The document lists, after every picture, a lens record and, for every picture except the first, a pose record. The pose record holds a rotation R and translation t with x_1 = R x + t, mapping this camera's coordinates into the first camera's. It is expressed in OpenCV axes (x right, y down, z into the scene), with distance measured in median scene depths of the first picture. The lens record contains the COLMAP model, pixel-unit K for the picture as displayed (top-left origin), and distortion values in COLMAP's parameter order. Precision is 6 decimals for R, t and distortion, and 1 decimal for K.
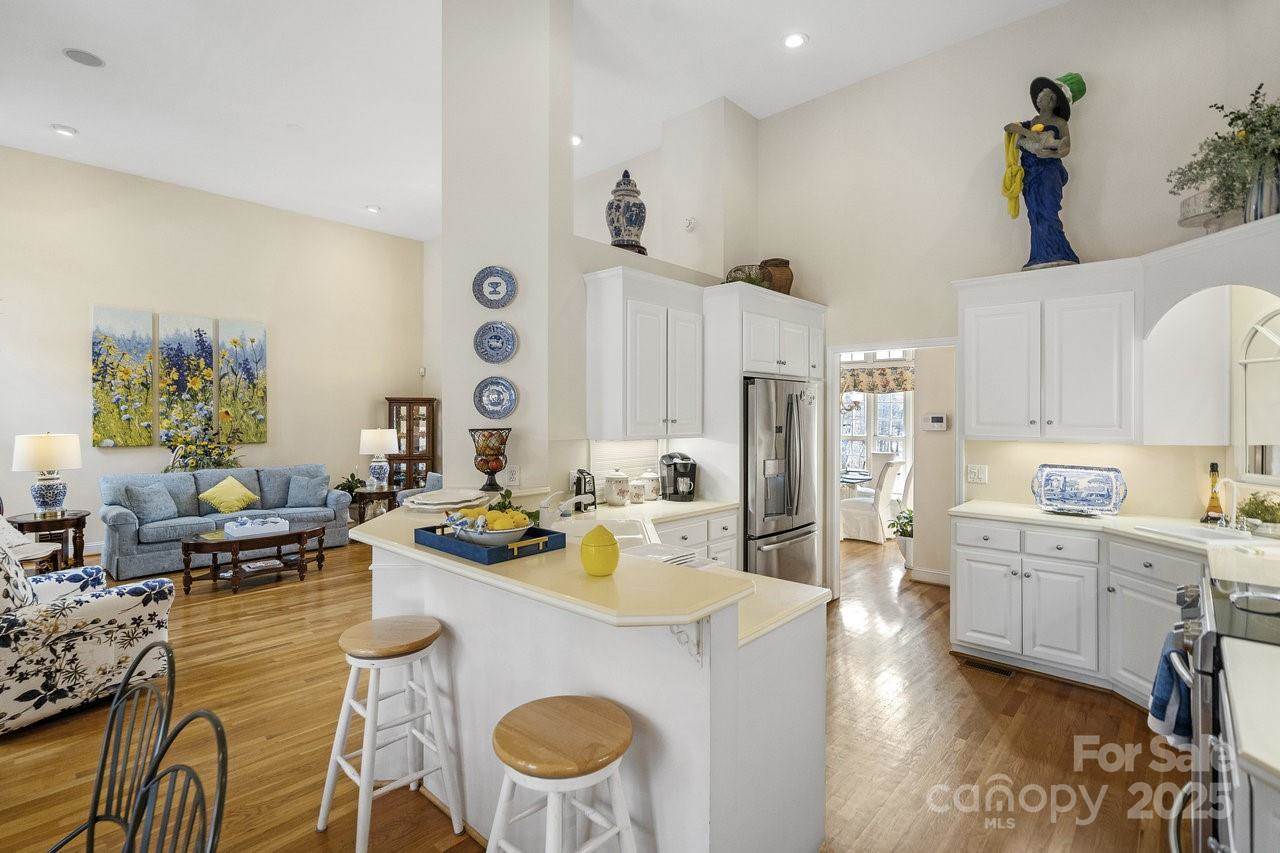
lens RADIAL K [[597.8, 0, 640.8], [0, 597.8, 417.1], [0, 0, 1]] dist [-0.001133, -0.000426]
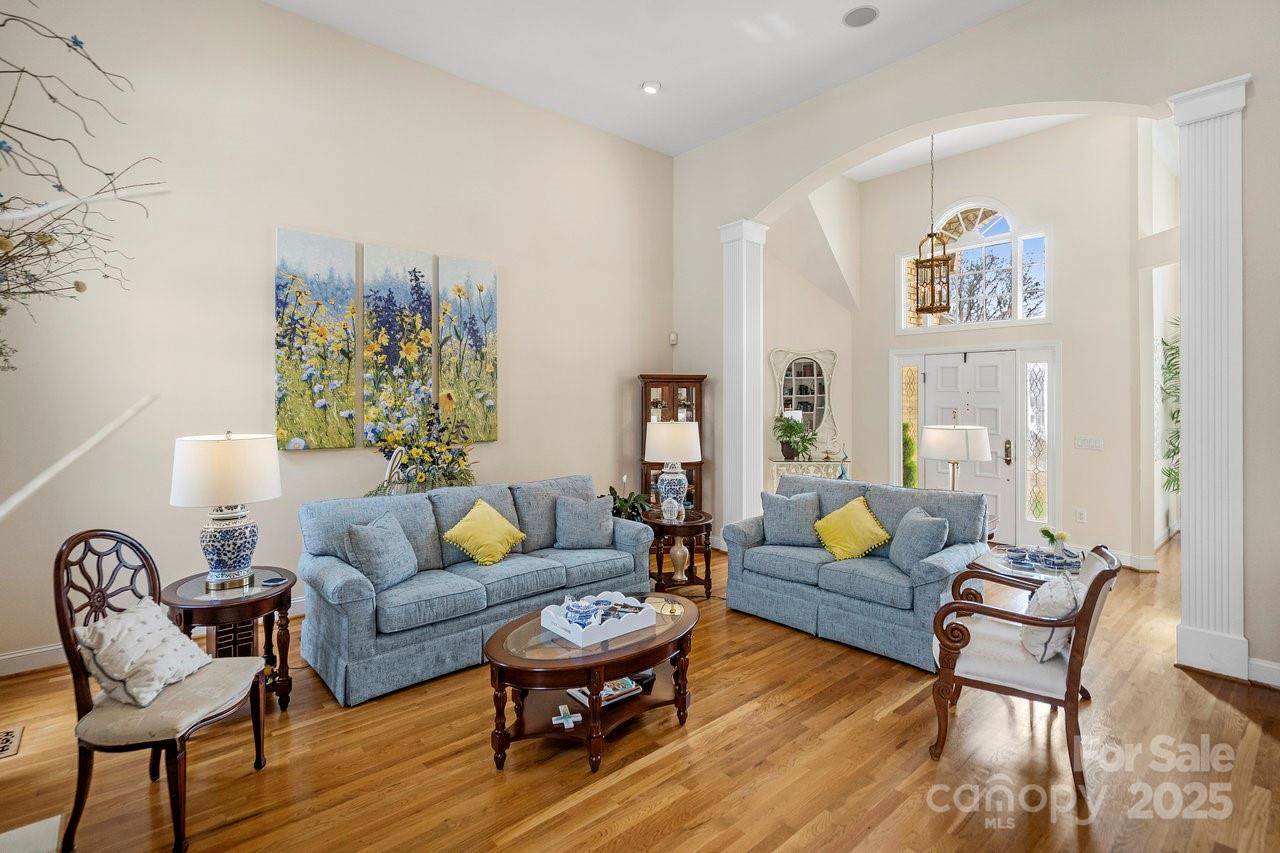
lens RADIAL K [[597.8, 0, 645.4], [0, 597.8, 400.7], [0, 0, 1]] dist [-0.001133, -0.000426]
pose [[0.993540, 0.000756, -0.113476, -0.429543], [-0.000873, 0.999999, -0.000980, -0.002044], [0.113475, 0.001073, 0.993540, 0.390246]]
